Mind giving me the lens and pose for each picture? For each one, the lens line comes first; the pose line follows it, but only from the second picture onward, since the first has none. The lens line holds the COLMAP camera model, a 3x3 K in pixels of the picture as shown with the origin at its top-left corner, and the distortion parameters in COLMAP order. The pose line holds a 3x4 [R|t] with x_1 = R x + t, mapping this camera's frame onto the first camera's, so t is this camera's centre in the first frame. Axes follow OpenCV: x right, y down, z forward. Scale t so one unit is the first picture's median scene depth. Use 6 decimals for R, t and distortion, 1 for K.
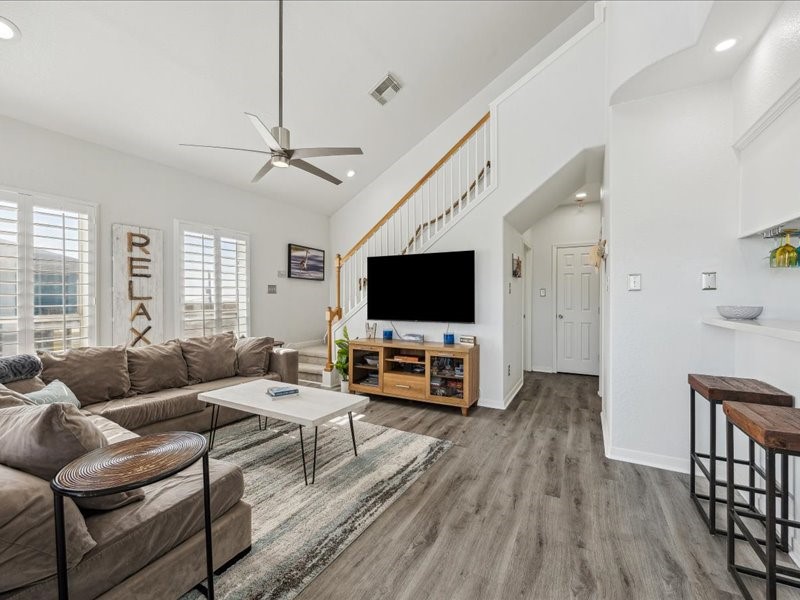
lens RADIAL K [[343.8, 0, 400.7], [0, 343.8, 297.5], [0, 0, 1]] dist [0.002252, -0.000470]
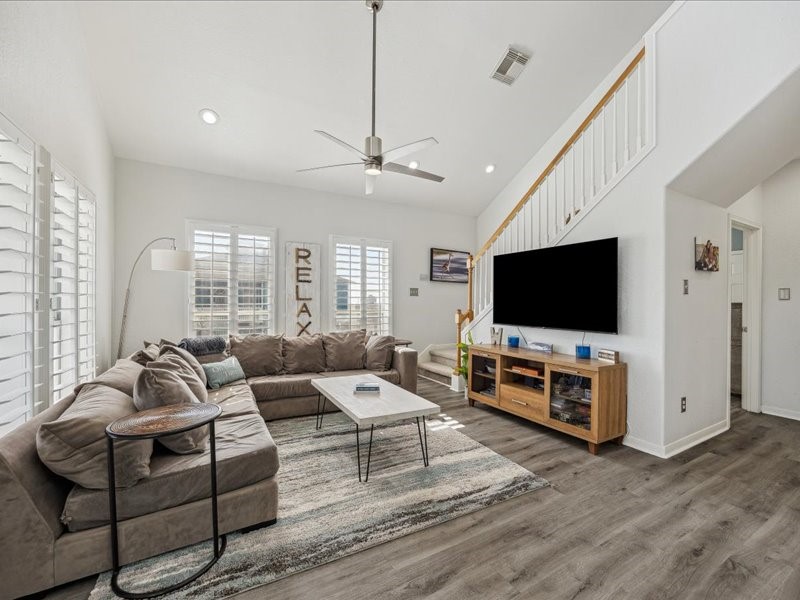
lens RADIAL K [[339.4, 0, 401.7], [0, 339.4, 300.6], [0, 0, 1]] dist [-0.001688, 0.000700]
pose [[0.848882, 0.005163, -0.528558, 0.235850], [-0.007364, 0.999971, -0.002058, 0.008265], [0.528532, 0.005639, 0.848895, 0.139293]]
